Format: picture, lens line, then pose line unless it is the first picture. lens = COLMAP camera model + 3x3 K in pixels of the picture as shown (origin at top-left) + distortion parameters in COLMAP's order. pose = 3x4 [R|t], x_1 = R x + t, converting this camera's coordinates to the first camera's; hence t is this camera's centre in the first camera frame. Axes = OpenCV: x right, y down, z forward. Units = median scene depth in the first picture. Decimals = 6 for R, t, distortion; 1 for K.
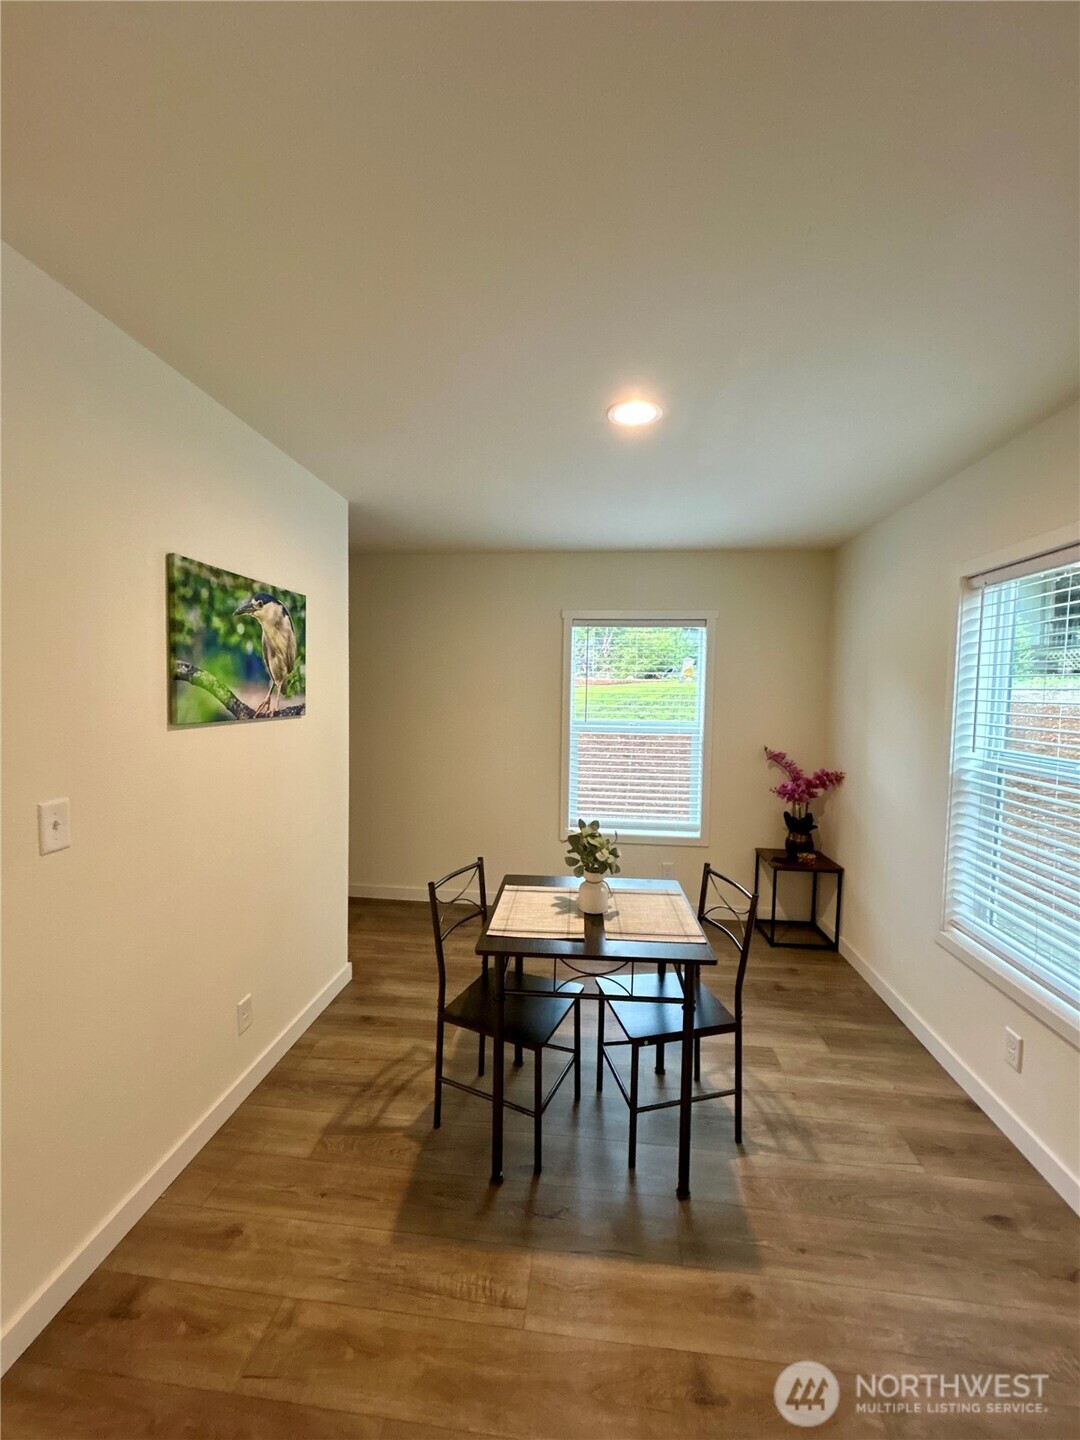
lens RADIAL K [[573.7, 0, 548.6], [0, 573.7, 722.7], [0, 0, 1]] dist [-0.001410, 0.000359]
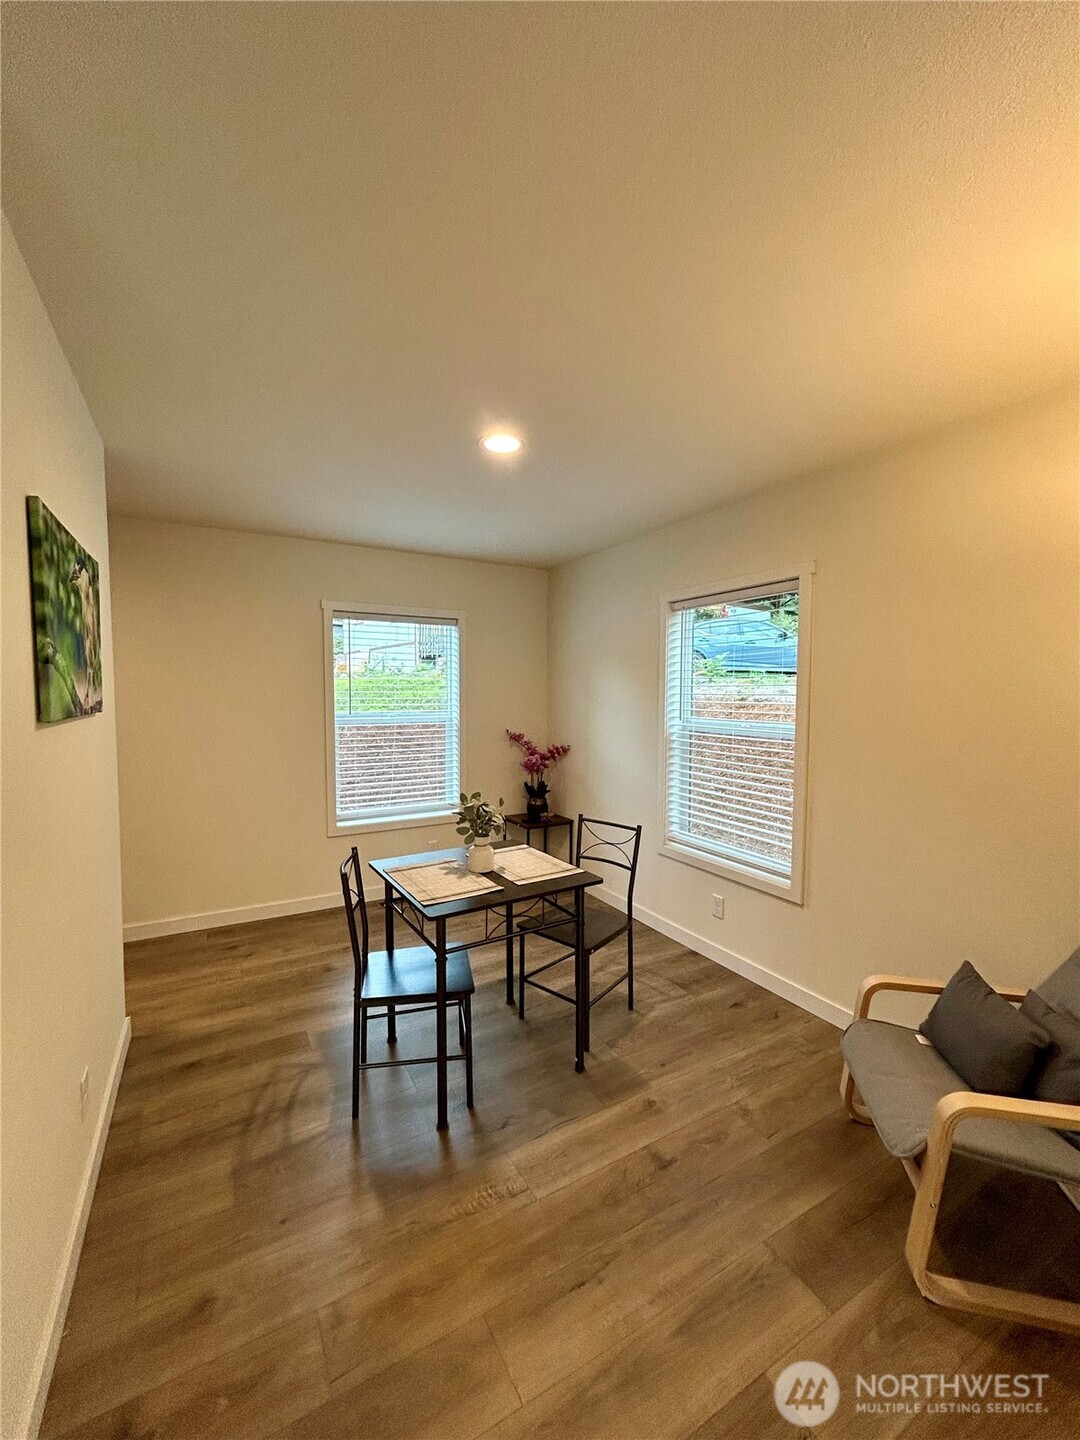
lens RADIAL K [[577.5, 0, 532.5], [0, 577.5, 725.1], [0, 0, 1]] dist [0.003582, 0.000465]
pose [[0.814990, -0.047986, 0.577485, -0.494584], [0.042996, 0.998826, 0.022319, 0.015182], [-0.577878, 0.006640, 0.816096, -0.004290]]
